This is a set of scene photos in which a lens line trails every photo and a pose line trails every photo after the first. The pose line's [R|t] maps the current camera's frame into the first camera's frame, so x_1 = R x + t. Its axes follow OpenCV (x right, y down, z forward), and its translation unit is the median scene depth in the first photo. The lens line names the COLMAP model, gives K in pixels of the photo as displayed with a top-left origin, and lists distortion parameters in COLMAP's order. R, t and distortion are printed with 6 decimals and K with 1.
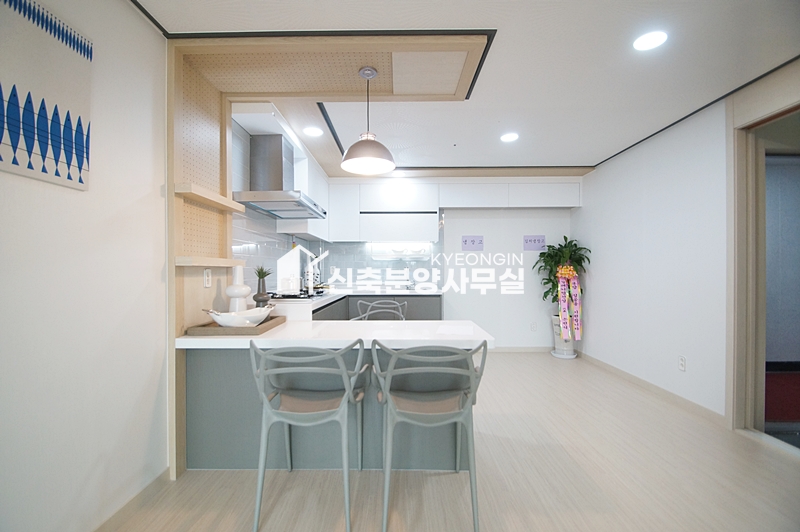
lens RADIAL K [[352.7, 0, 389.7], [0, 352.7, 272.3], [0, 0, 1]] dist [-0.023041, -0.000109]
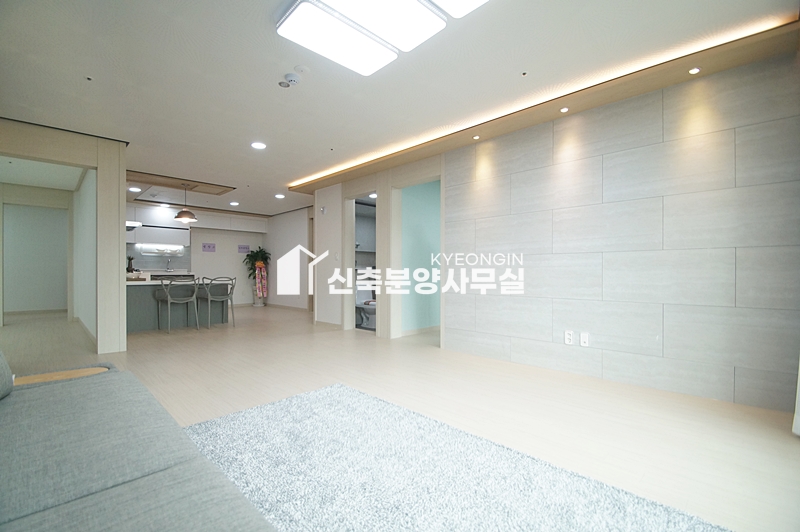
lens RADIAL K [[342.6, 0, 398.0], [0, 342.6, 278.0], [0, 0, 1]] dist [-0.022711, -0.000431]
pose [[0.673952, -0.009453, 0.738714, -0.427063], [-0.000397, 0.999913, 0.013158, 0.053048], [-0.738775, -0.009161, 0.673890, -0.944443]]
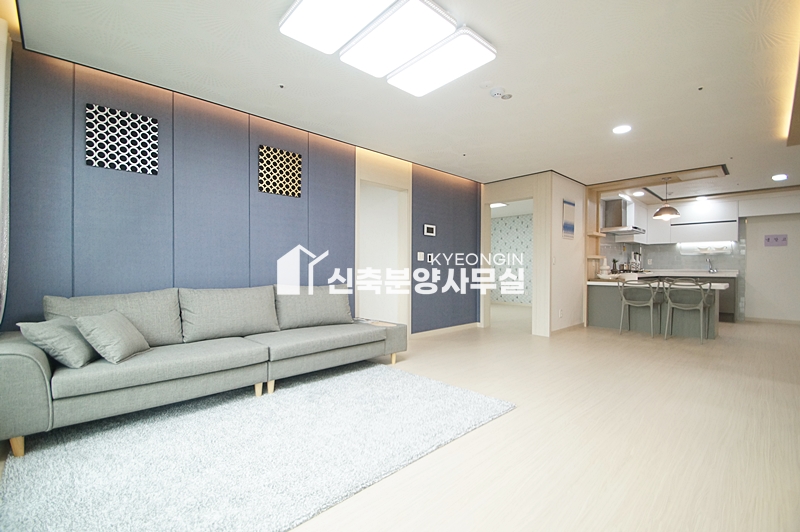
lens RADIAL K [[342.6, 0, 398.0], [0, 342.6, 278.0], [0, 0, 1]] dist [-0.022711, -0.000431]
pose [[0.688706, 0.025532, -0.724591, 0.179070], [-0.006995, 0.999567, 0.028572, 0.034686], [0.725007, -0.014609, 0.688586, -0.962522]]
